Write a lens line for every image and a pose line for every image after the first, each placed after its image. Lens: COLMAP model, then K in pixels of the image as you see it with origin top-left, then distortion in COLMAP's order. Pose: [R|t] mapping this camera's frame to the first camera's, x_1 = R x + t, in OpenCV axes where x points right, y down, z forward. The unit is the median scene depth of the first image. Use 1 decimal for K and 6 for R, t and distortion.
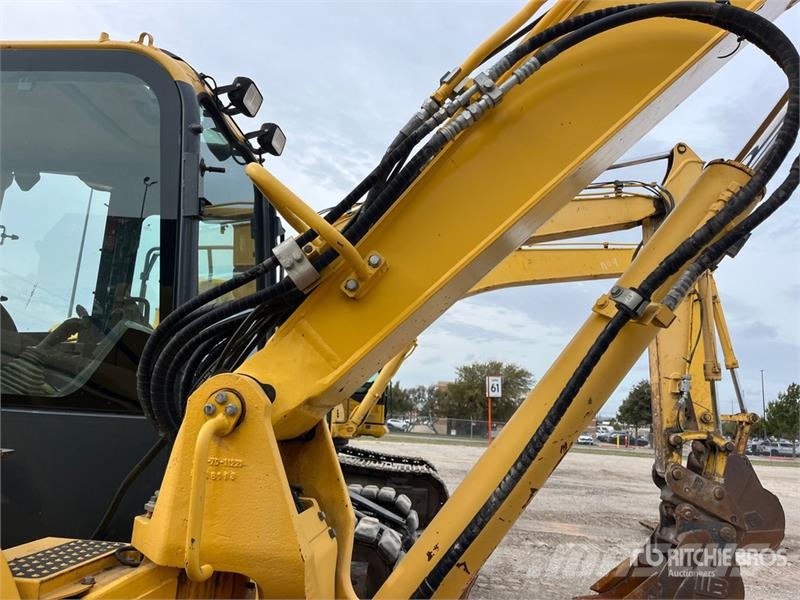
lens RADIAL K [[614.3, 0, 400.9], [0, 614.3, 300.2], [0, 0, 1]] dist [0.057332, -0.073951]
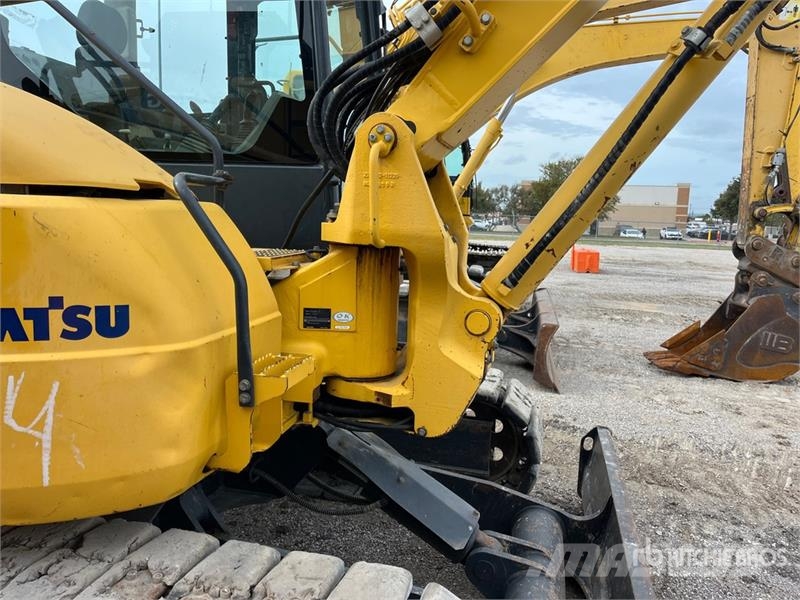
lens RADIAL K [[614.3, 0, 406.7], [0, 614.3, 299.2], [0, 0, 1]] dist [0.057332, -0.073951]
pose [[0.992264, -0.007952, -0.123891, -0.045101], [0.046062, 0.950295, 0.307925, 0.071690], [0.115284, -0.311250, 0.943310, -0.330543]]
